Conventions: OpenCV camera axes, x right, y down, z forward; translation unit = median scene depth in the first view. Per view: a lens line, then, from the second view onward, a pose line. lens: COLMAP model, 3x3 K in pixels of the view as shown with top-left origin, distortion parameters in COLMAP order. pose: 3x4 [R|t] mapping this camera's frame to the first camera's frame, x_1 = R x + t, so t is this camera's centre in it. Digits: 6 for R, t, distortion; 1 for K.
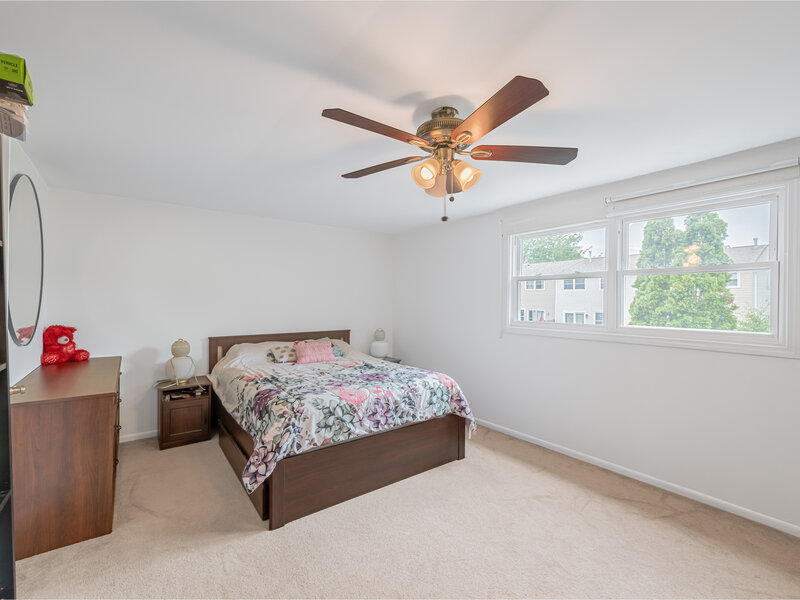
lens RADIAL K [[357.8, 0, 402.6], [0, 357.8, 302.1], [0, 0, 1]] dist [-0.000234, -0.000240]
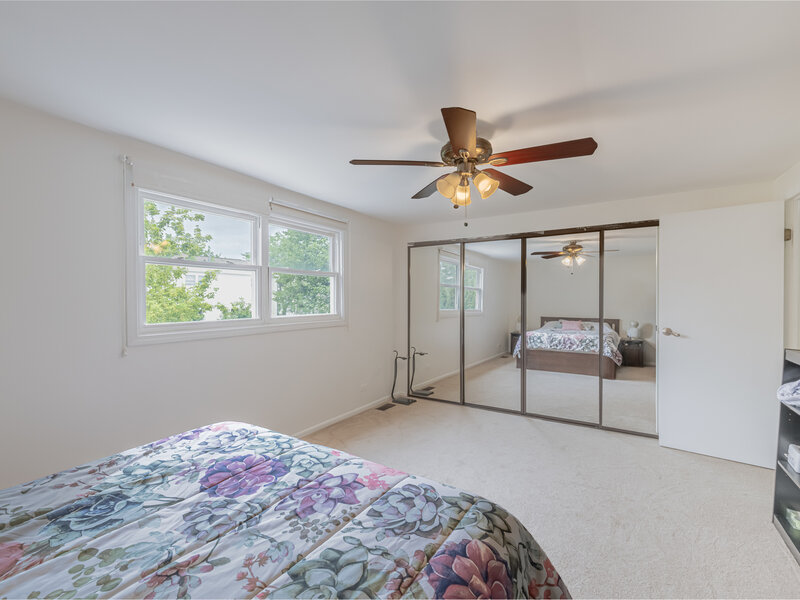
lens RADIAL K [[357.8, 0, 402.6], [0, 357.8, 302.1], [0, 0, 1]] dist [-0.000234, -0.000240]
pose [[-0.359149, -0.017950, 0.933108, -0.609904], [-0.012285, 0.999819, 0.014504, -0.001145], [-0.933199, -0.006254, -0.359305, 1.096686]]
